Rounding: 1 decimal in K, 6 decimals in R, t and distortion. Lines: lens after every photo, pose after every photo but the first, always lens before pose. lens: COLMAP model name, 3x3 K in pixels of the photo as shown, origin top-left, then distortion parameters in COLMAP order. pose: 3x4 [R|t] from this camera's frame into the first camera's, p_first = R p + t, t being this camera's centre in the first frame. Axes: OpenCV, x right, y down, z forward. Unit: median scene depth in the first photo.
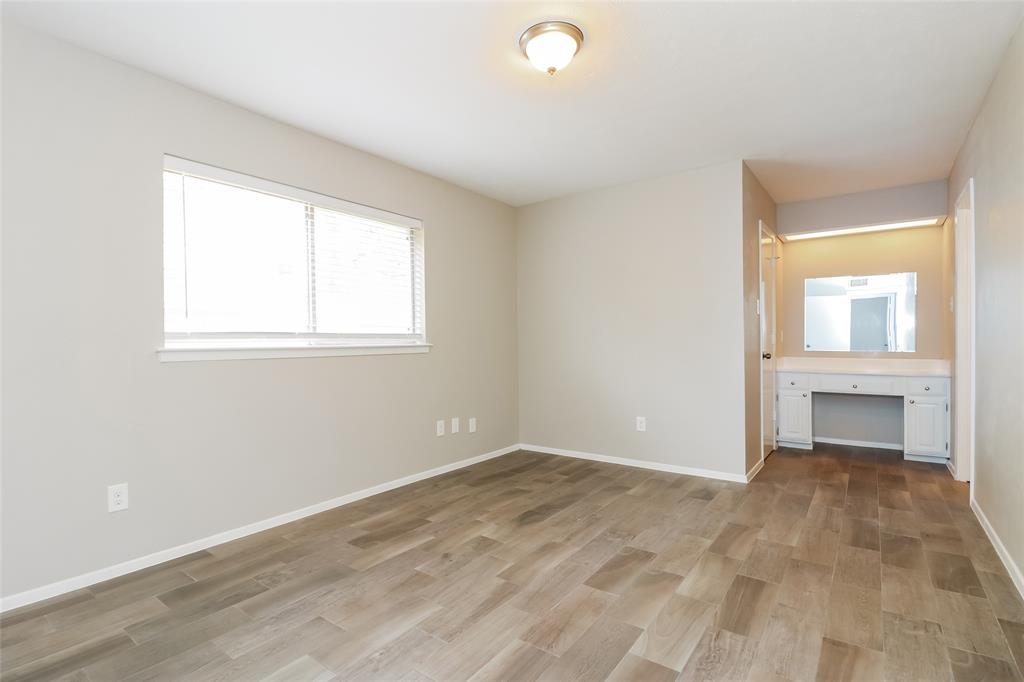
lens RADIAL K [[482.3, 0, 512.9], [0, 482.3, 346.6], [0, 0, 1]] dist [0.005822, -0.006219]
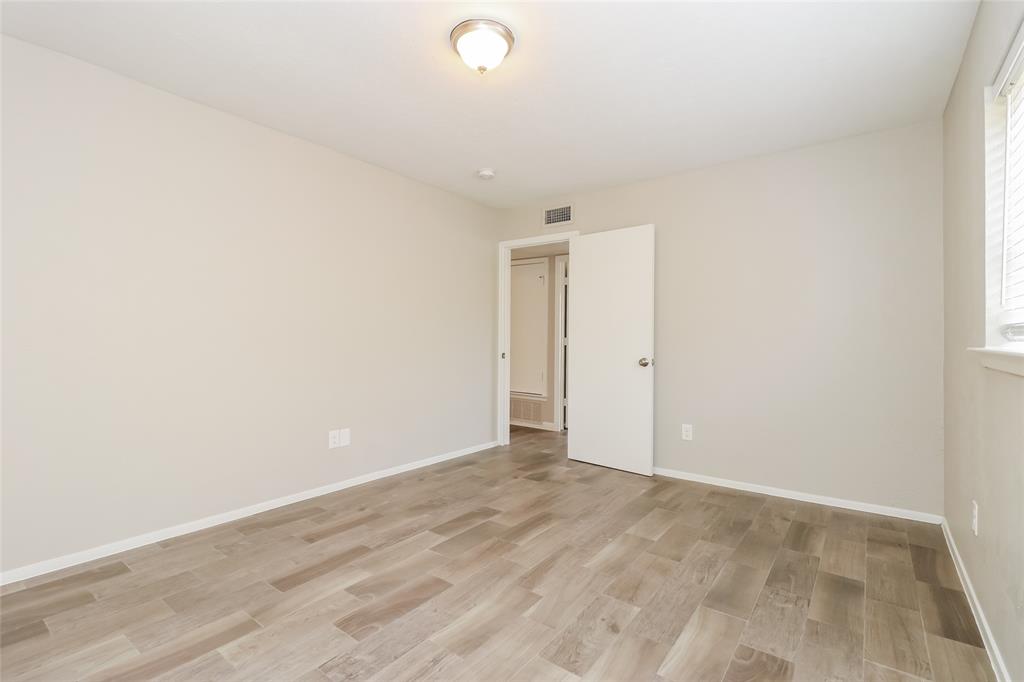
lens RADIAL K [[482.3, 0, 511.3], [0, 482.3, 338.7], [0, 0, 1]] dist [0.005822, -0.006219]
pose [[-0.999854, 0.003299, 0.016750, 0.007566], [0.003449, 0.999954, 0.008904, -0.024587], [-0.016719, 0.008961, -0.999820, 1.958784]]
